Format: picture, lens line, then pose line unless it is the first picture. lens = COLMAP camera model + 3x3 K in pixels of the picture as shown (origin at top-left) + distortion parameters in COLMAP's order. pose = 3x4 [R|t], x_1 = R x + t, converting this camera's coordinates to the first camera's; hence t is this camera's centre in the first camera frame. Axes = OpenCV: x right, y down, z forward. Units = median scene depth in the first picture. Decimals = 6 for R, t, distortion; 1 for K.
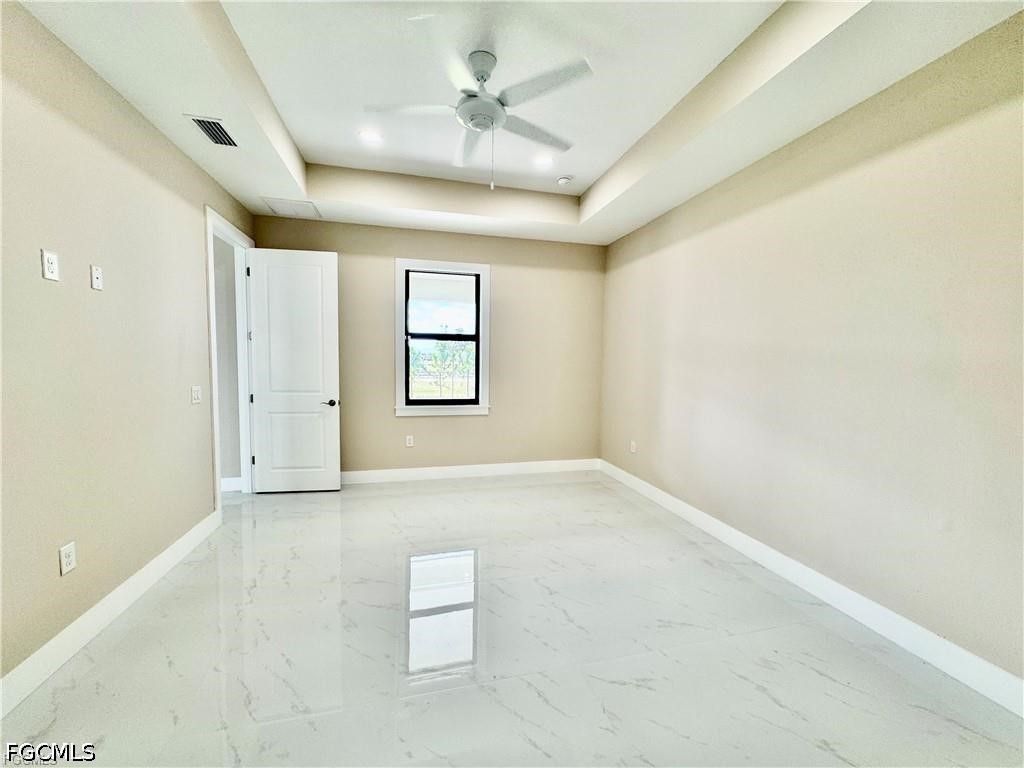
lens RADIAL K [[412.4, 0, 512.0], [0, 412.4, 384.0], [0, 0, 1]] dist [0.000243, 0.000090]
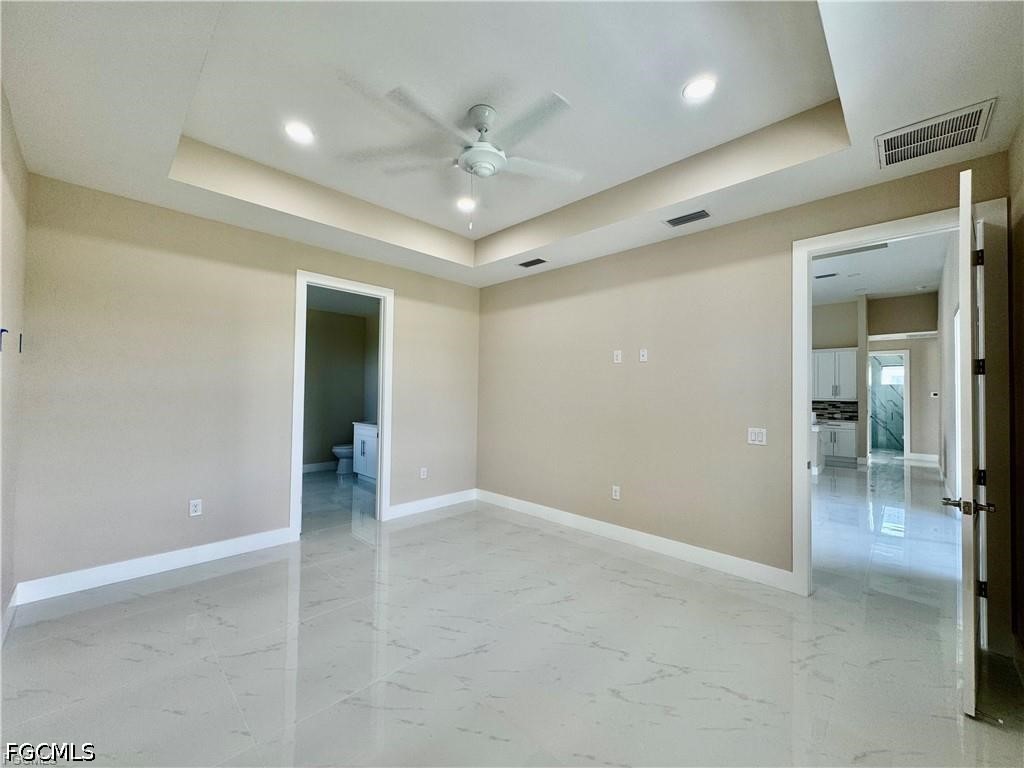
lens RADIAL K [[407.2, 0, 510.0], [0, 407.2, 386.9], [0, 0, 1]] dist [-0.000594, 0.000104]
pose [[-0.856650, -0.024305, -0.515326, 0.200064], [-0.048575, 0.998252, 0.033667, -0.069901], [0.513607, 0.053873, -0.856333, 1.047294]]
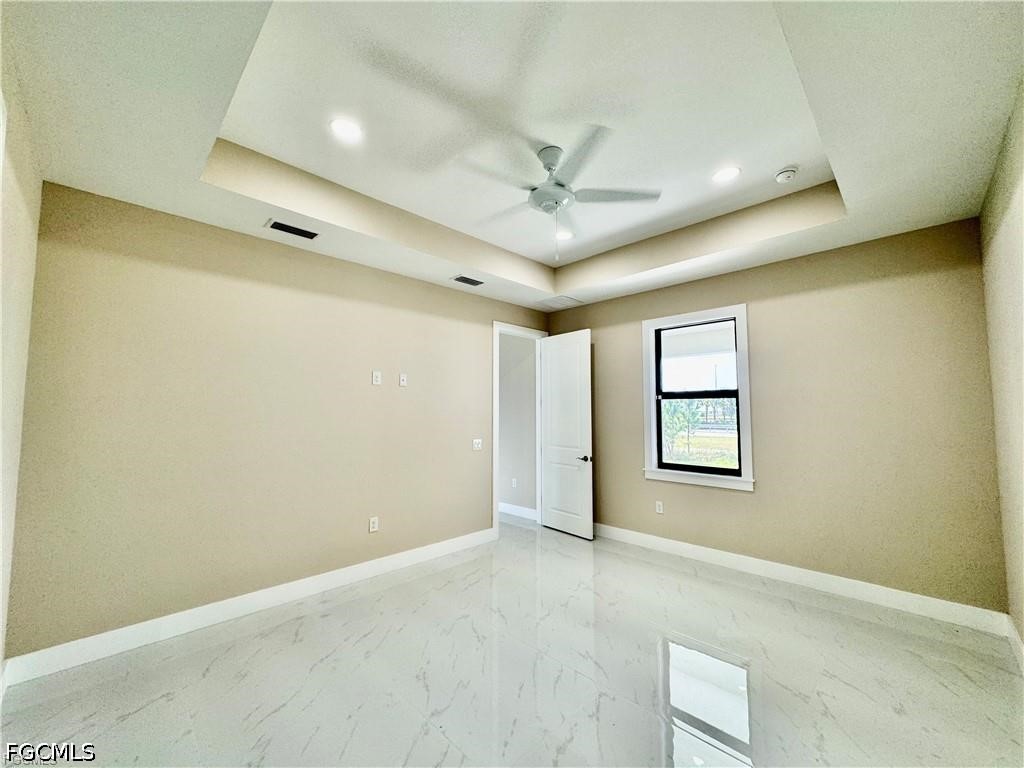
lens RADIAL K [[407.2, 0, 510.0], [0, 407.2, 386.9], [0, 0, 1]] dist [-0.000594, 0.000104]
pose [[0.509026, -0.067772, -0.858079, 0.402656], [-0.043328, 0.993614, -0.104179, -0.023086], [0.859660, 0.090209, 0.502839, 0.219339]]
